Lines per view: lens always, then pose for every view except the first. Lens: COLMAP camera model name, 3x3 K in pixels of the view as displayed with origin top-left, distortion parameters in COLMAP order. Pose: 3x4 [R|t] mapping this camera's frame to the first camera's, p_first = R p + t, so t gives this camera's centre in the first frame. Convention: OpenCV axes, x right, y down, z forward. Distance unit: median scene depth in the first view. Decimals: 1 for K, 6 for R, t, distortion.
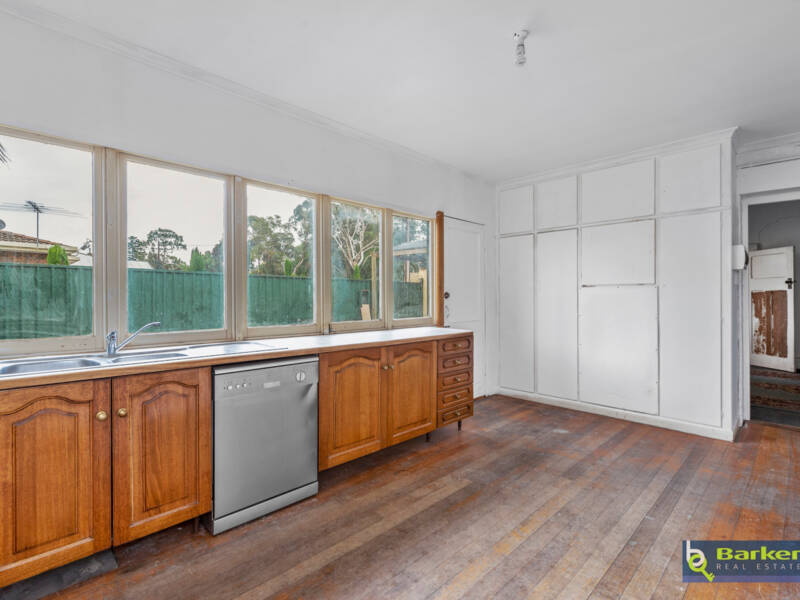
lens RADIAL K [[388.6, 0, 397.6], [0, 388.6, 297.7], [0, 0, 1]] dist [-0.000774, -0.000176]
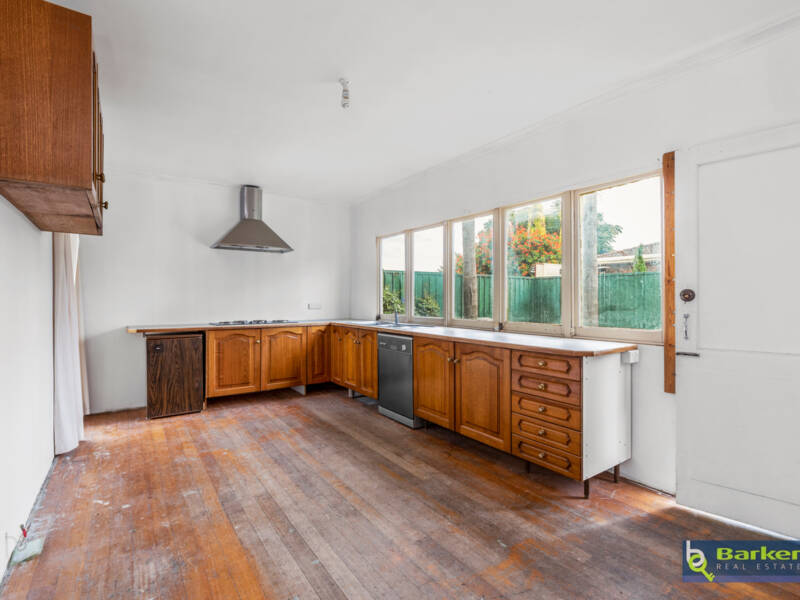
lens RADIAL K [[395.7, 0, 395.4], [0, 395.7, 299.5], [0, 0, 1]] dist [0.000126, -0.000048]
pose [[-0.167760, 0.005416, -0.985813, 1.324882], [0.000951, 0.999985, 0.005333, -0.005464], [0.985827, -0.000043, -0.167762, 1.192857]]
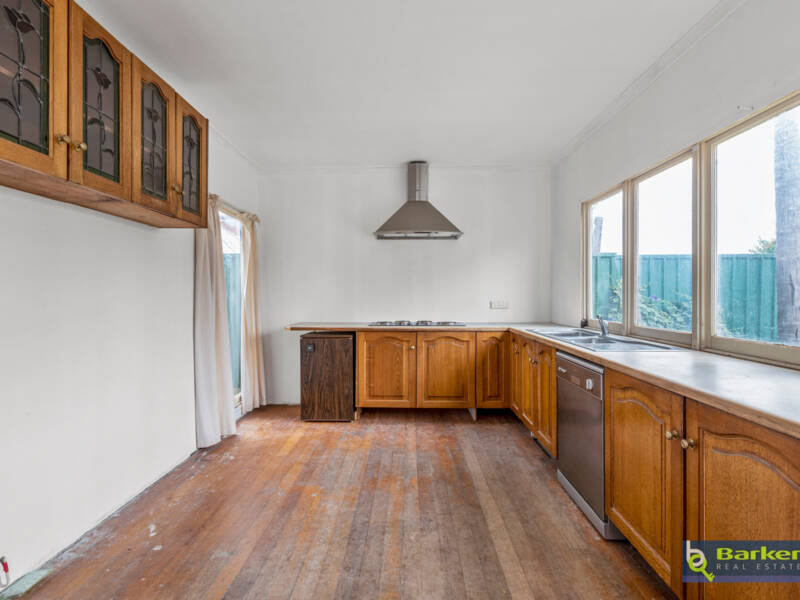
lens RADIAL K [[388.6, 0, 397.6], [0, 388.6, 297.7], [0, 0, 1]] dist [-0.000774, -0.000176]
pose [[-0.714151, 0.008520, -0.699940, 0.664962], [0.002132, 0.999948, 0.009996, -0.005765], [0.699988, 0.005646, -0.714132, 1.275723]]
